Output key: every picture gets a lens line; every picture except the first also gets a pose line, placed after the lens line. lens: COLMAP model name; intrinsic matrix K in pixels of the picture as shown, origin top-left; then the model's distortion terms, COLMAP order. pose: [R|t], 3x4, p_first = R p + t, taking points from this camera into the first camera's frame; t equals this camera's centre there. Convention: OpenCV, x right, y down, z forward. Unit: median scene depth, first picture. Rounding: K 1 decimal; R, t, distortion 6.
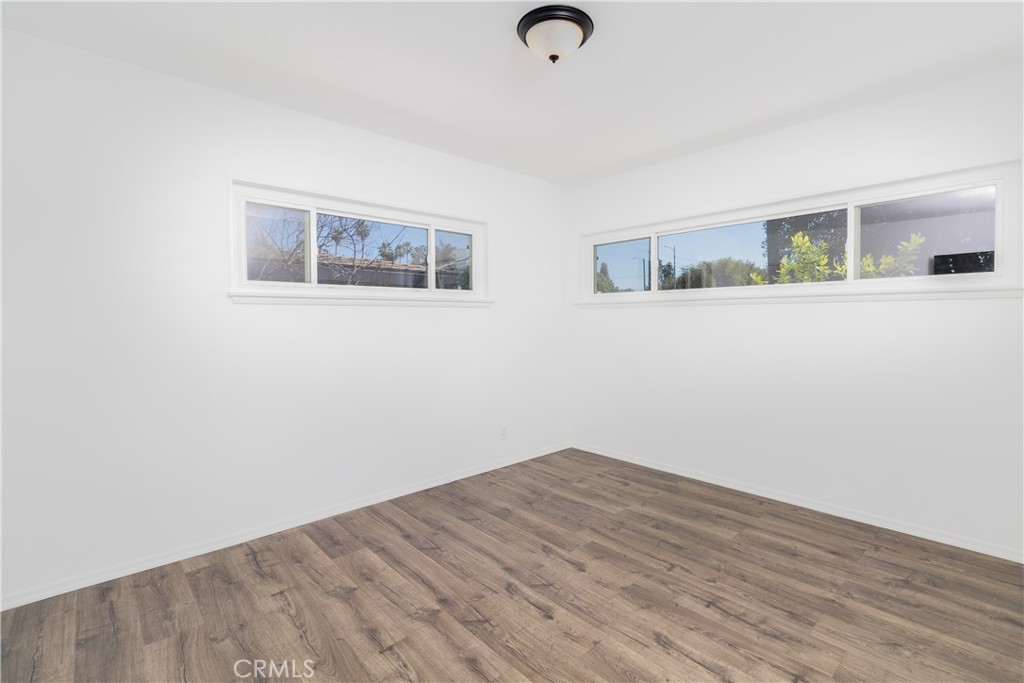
lens RADIAL K [[472.7, 0, 527.6], [0, 472.7, 322.1], [0, 0, 1]] dist [0.001148, 0.000359]
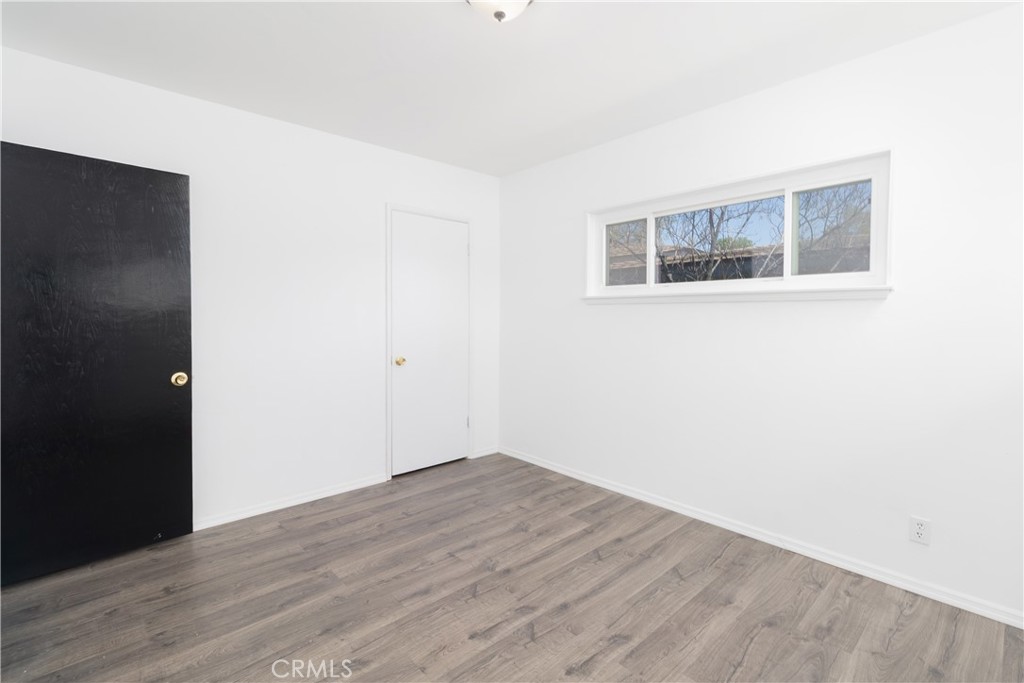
lens RADIAL K [[461.4, 0, 516.4], [0, 461.4, 325.5], [0, 0, 1]] dist [0.002188, 0.000429]
pose [[-0.013106, 0.027204, -0.999544, 0.739330], [-0.006862, 0.999604, 0.027296, -0.016371], [0.999891, 0.007217, -0.012914, 0.853151]]
